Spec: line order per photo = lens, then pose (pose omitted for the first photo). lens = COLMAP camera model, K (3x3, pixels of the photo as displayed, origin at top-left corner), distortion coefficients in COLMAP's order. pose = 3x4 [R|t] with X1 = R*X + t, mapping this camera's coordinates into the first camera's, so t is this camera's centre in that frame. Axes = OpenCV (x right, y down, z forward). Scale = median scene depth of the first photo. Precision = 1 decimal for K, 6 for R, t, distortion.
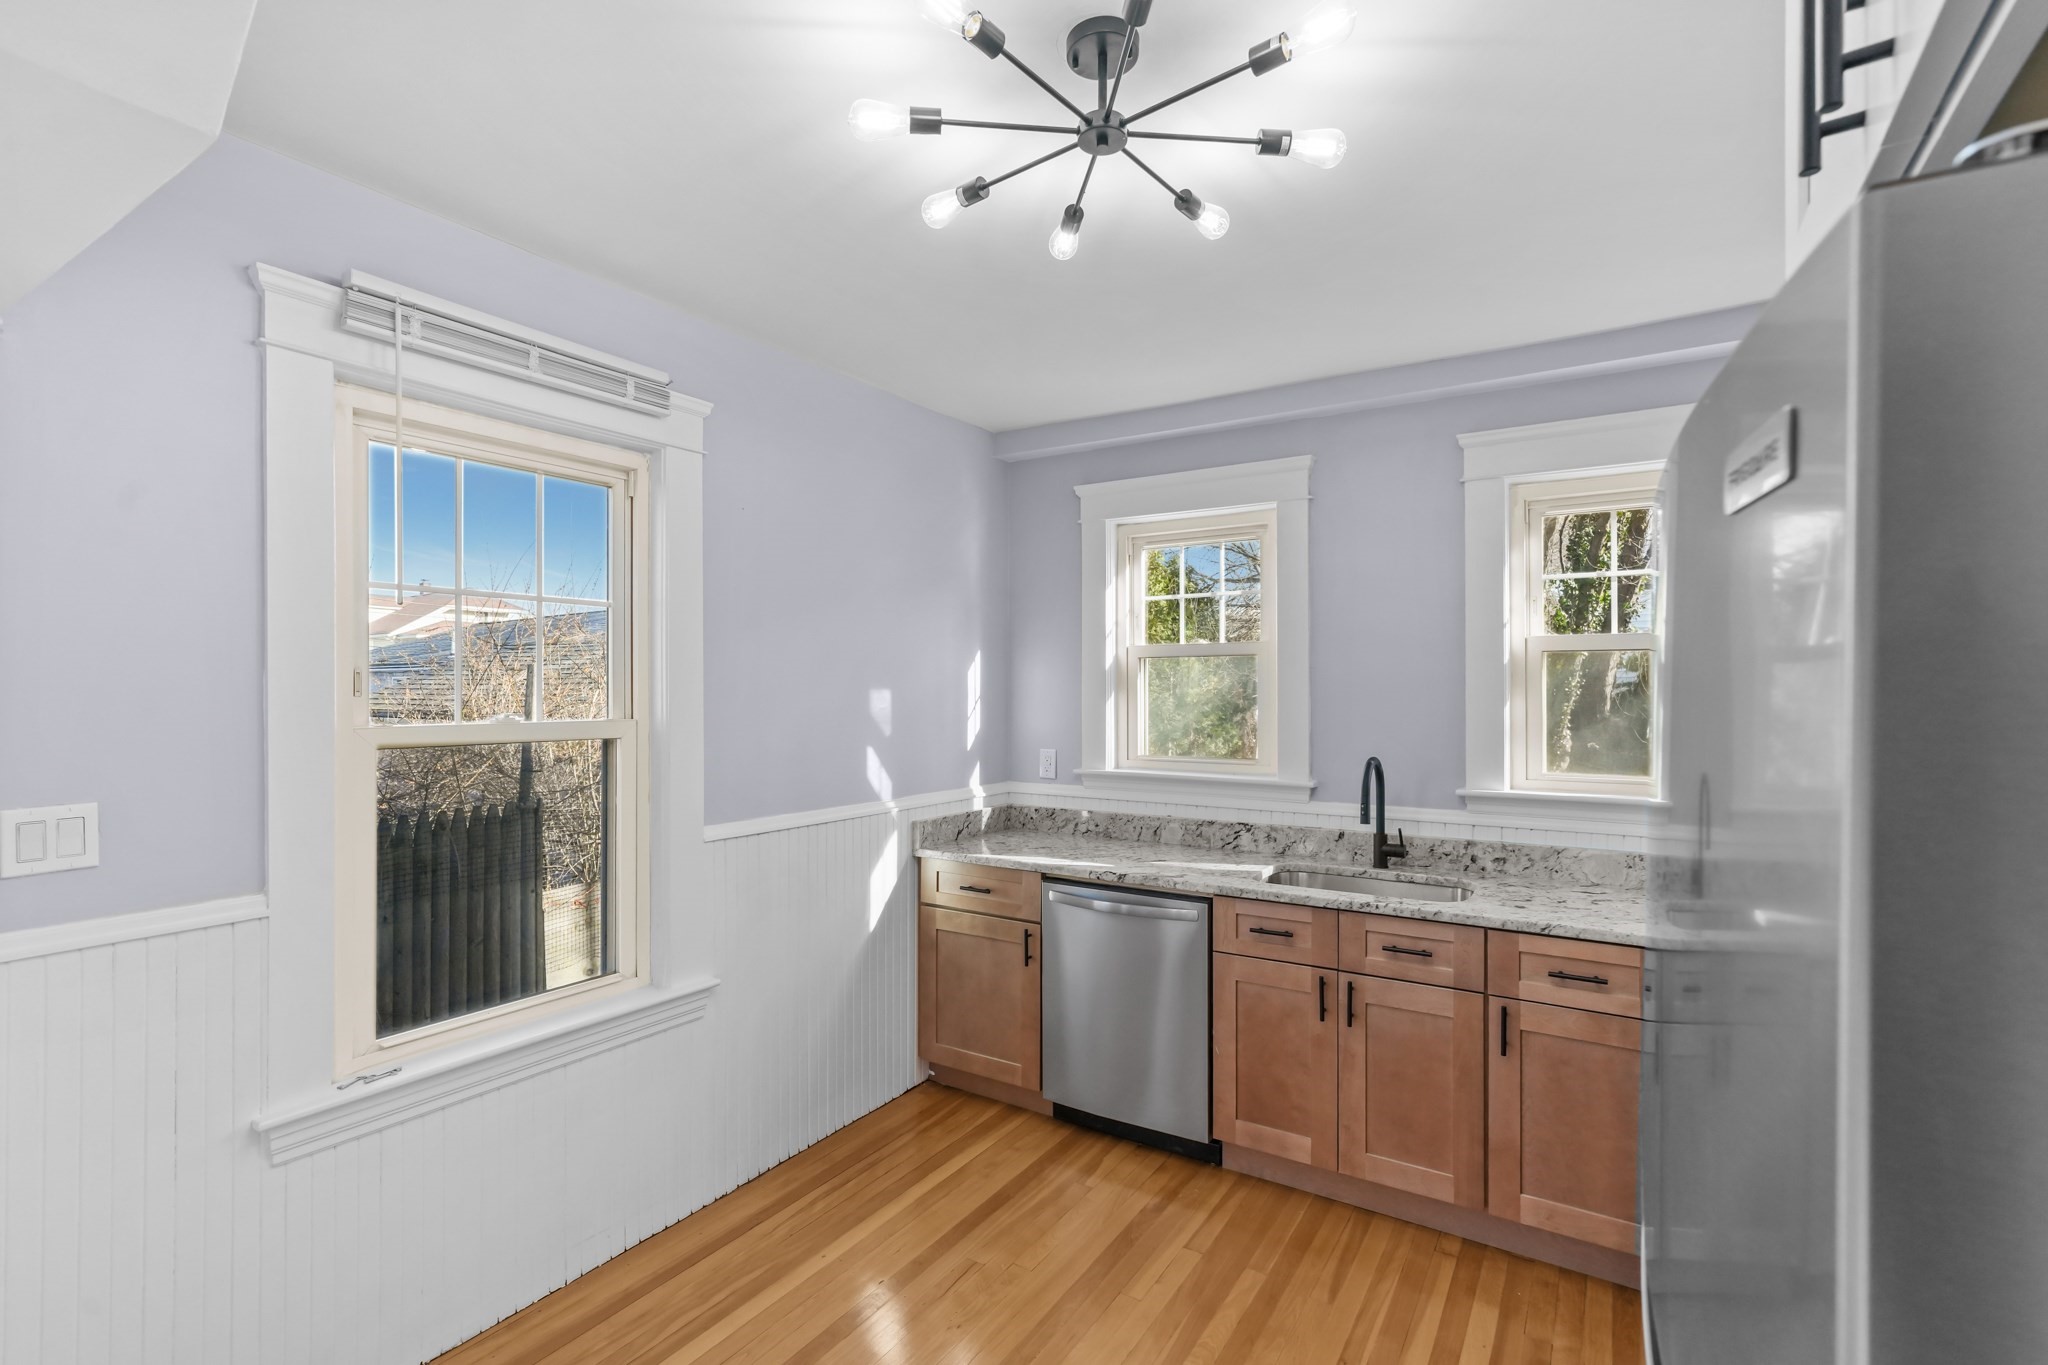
lens RADIAL K [[932.6, 0, 1026.9], [0, 932.6, 680.4], [0, 0, 1]] dist [-0.017589, 0.014051]
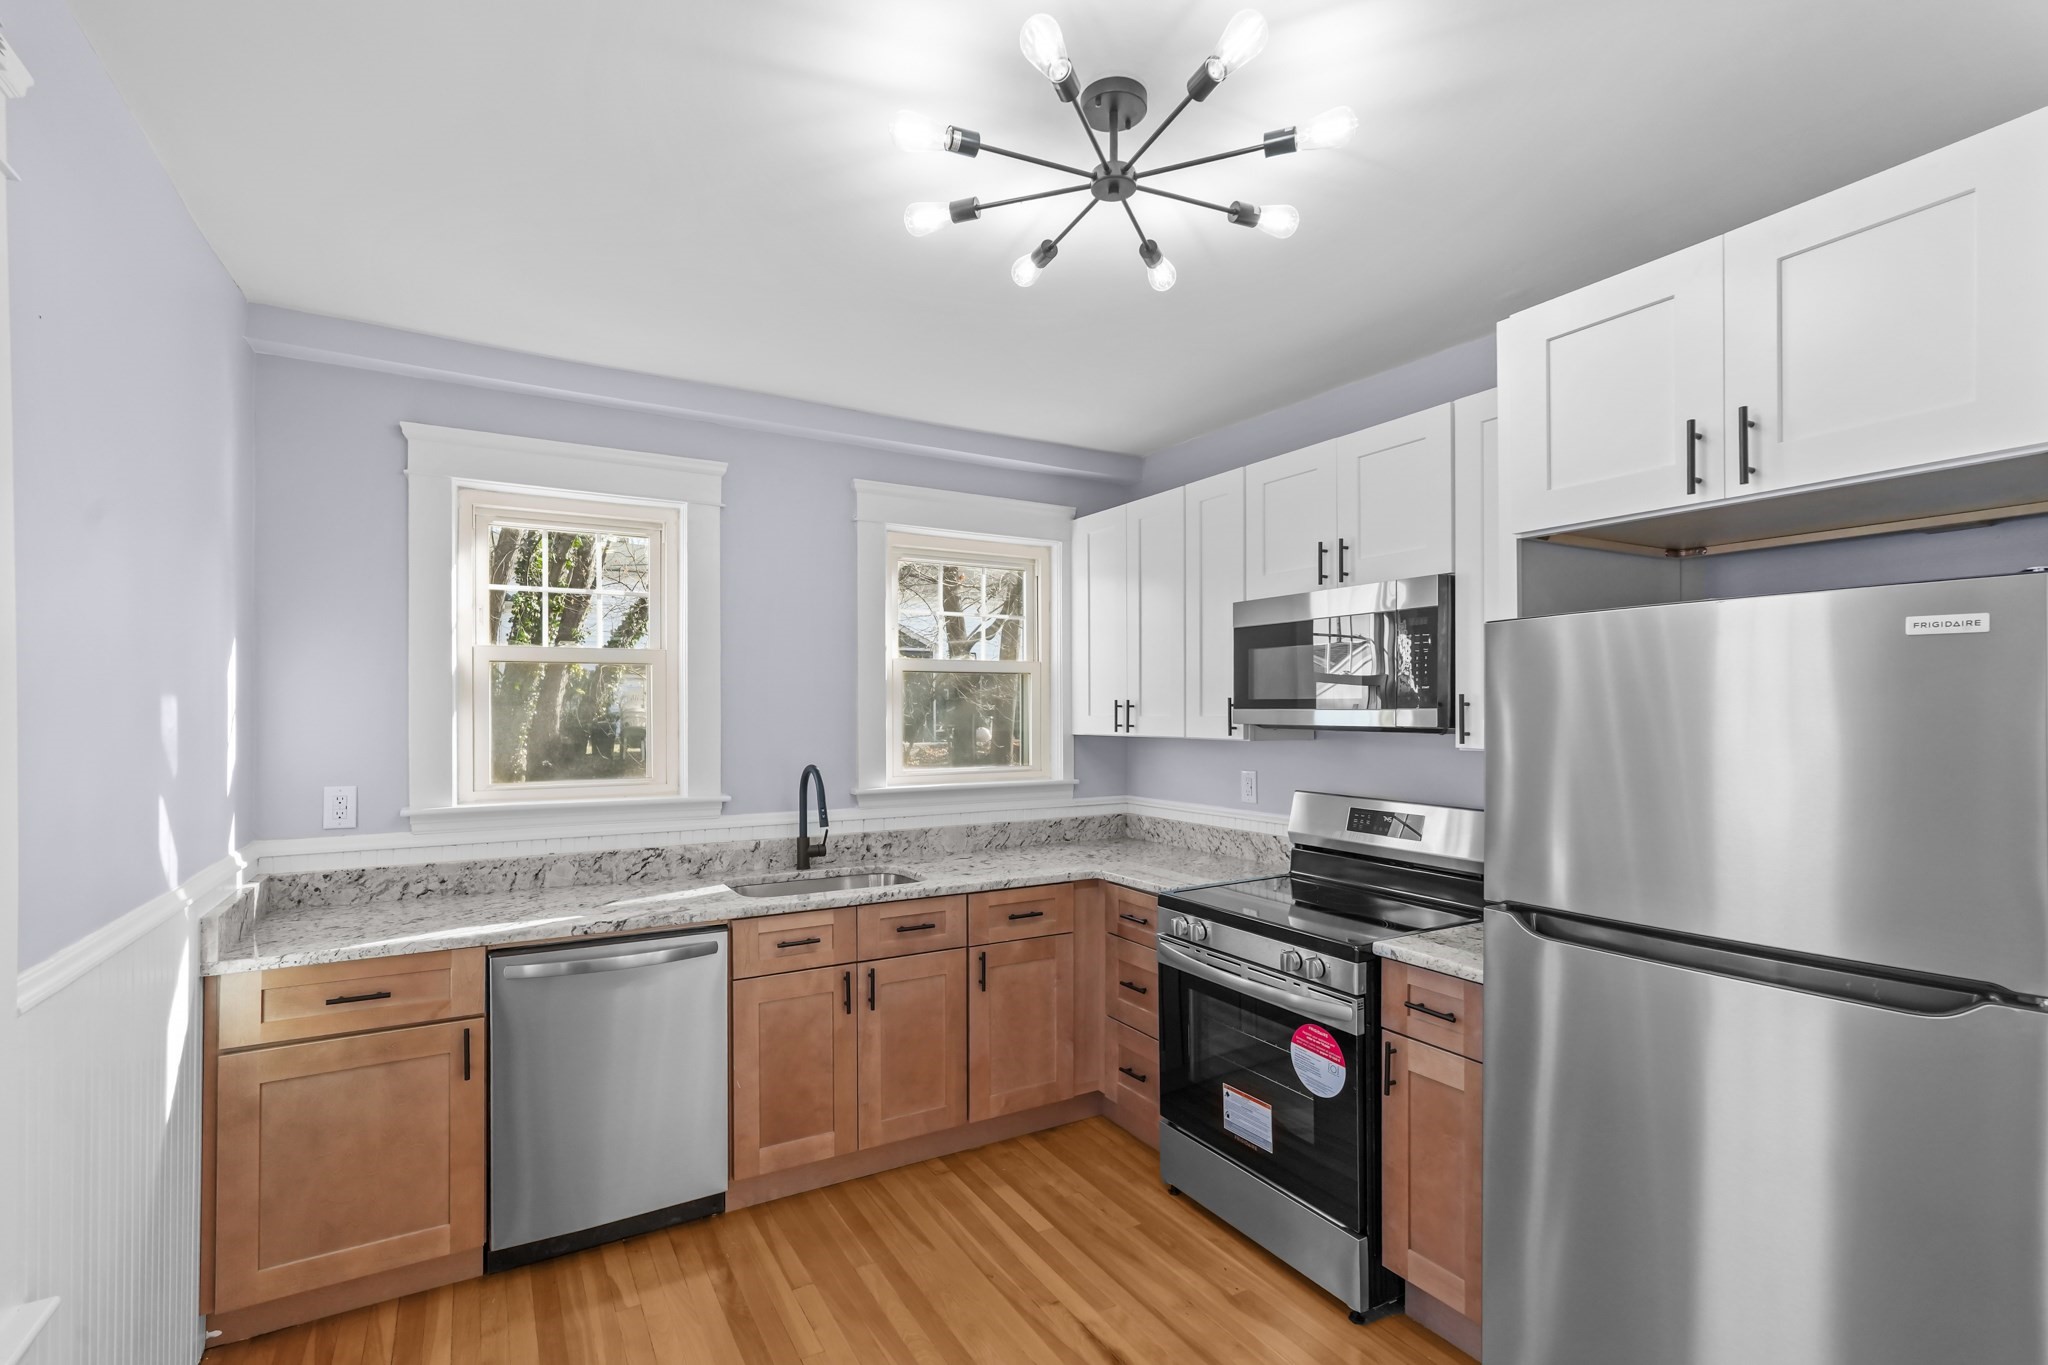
lens RADIAL K [[932.6, 0, 1023.1], [0, 932.6, 699.7], [0, 0, 1]] dist [-0.017589, 0.014051]
pose [[0.452289, 0.009267, 0.891823, -0.497402], [-0.006937, 0.999952, -0.006872, 0.014409], [-0.891844, -0.003078, 0.452332, 0.319647]]
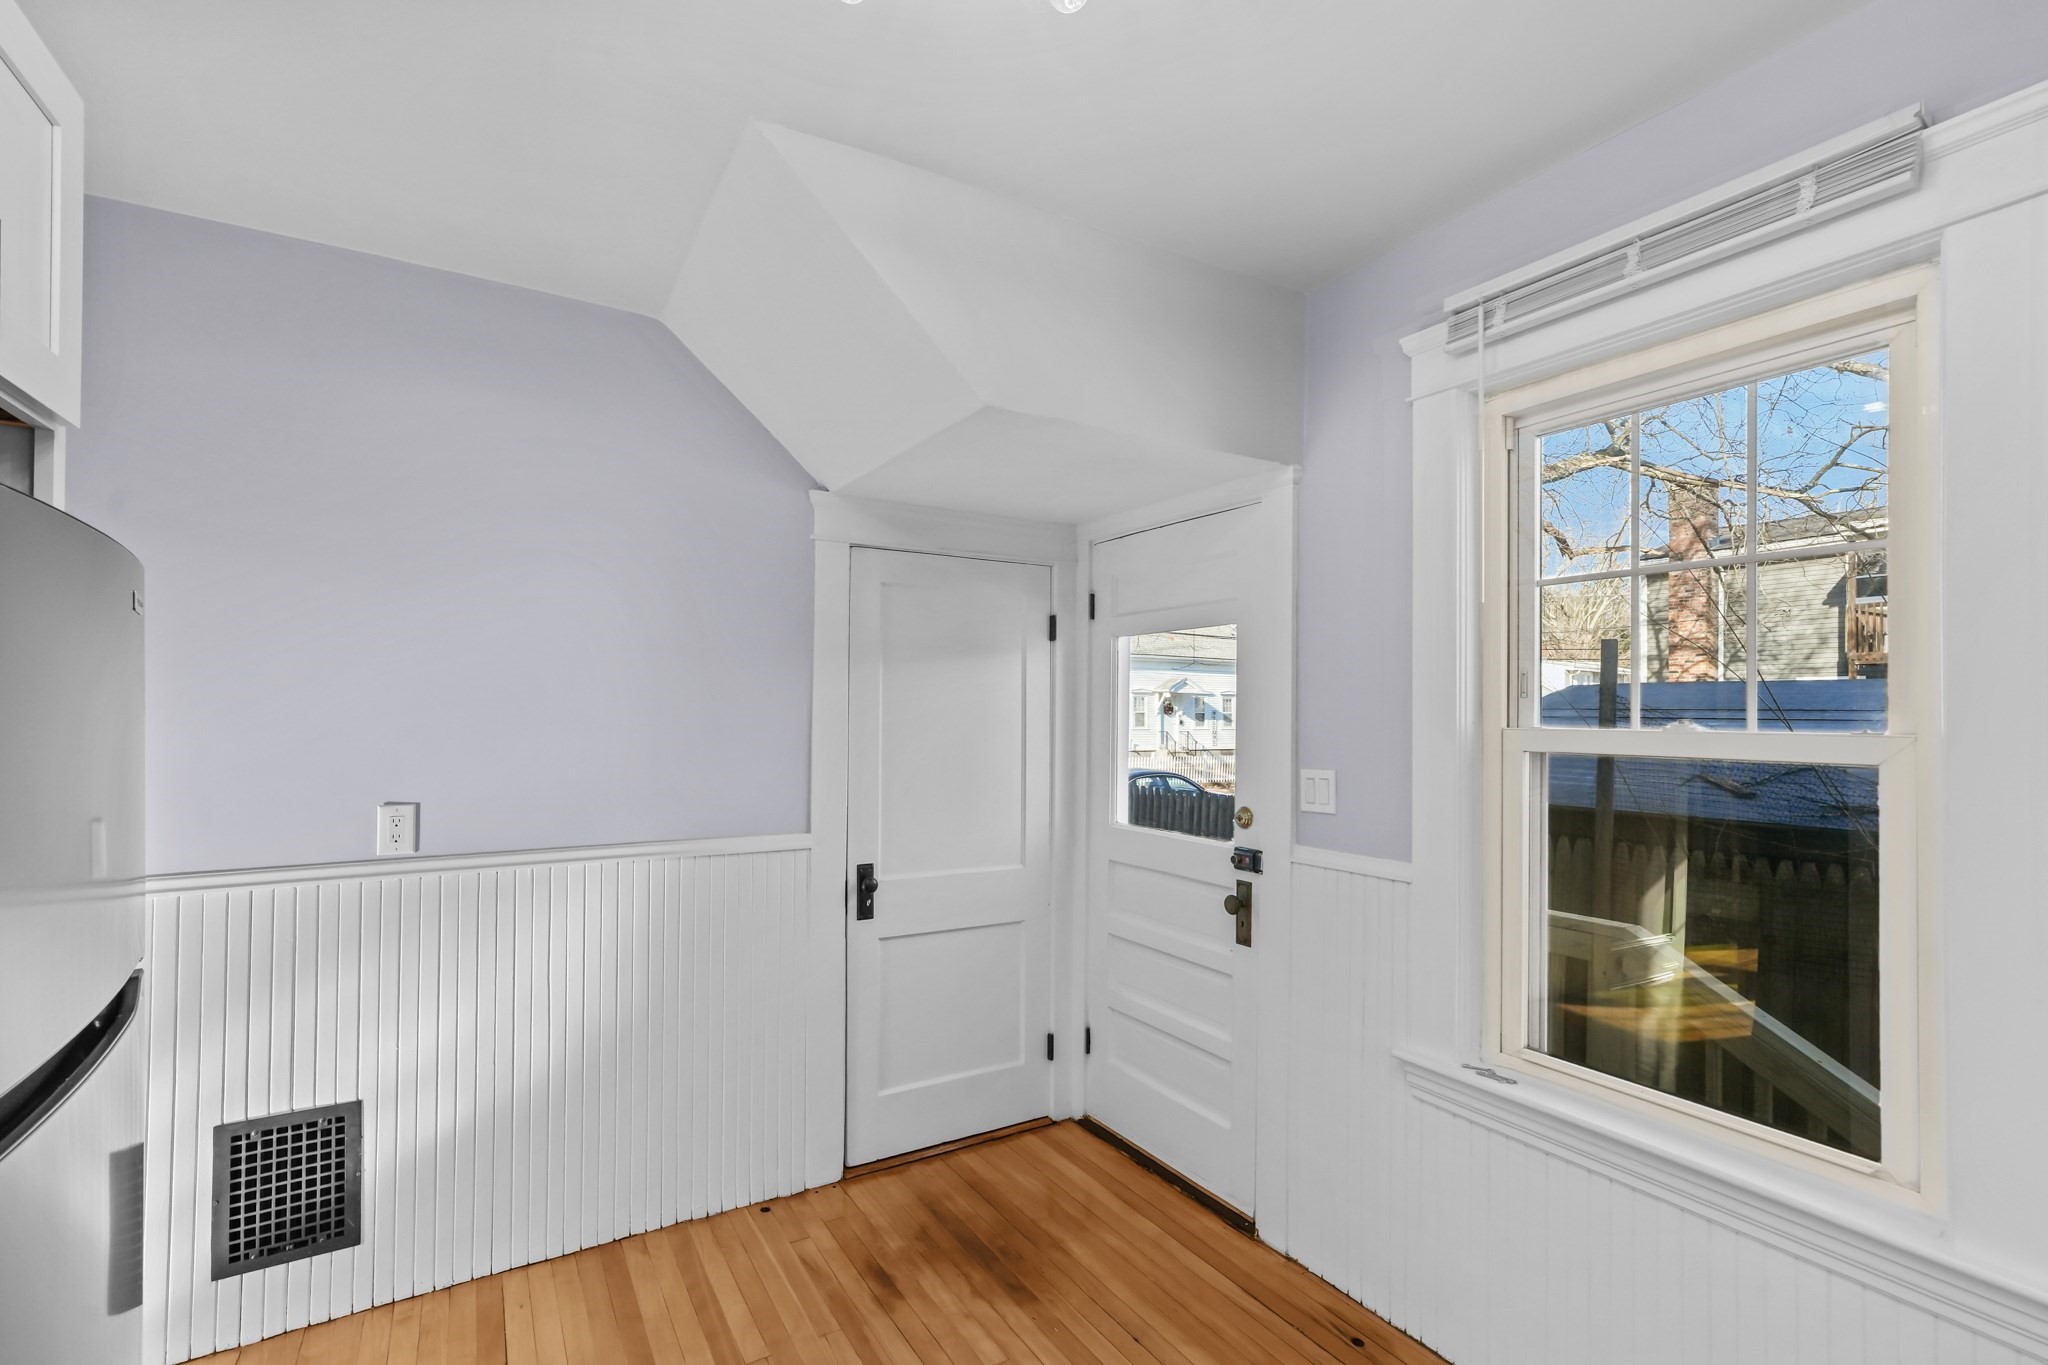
lens RADIAL K [[932.6, 0, 1027.1], [0, 932.6, 696.8], [0, 0, 1]] dist [-0.017589, 0.014051]
pose [[-0.448284, -0.005594, -0.893874, 0.294625], [0.009573, 0.999893, -0.011059, 0.015204], [0.893840, -0.013515, -0.448182, 0.691947]]
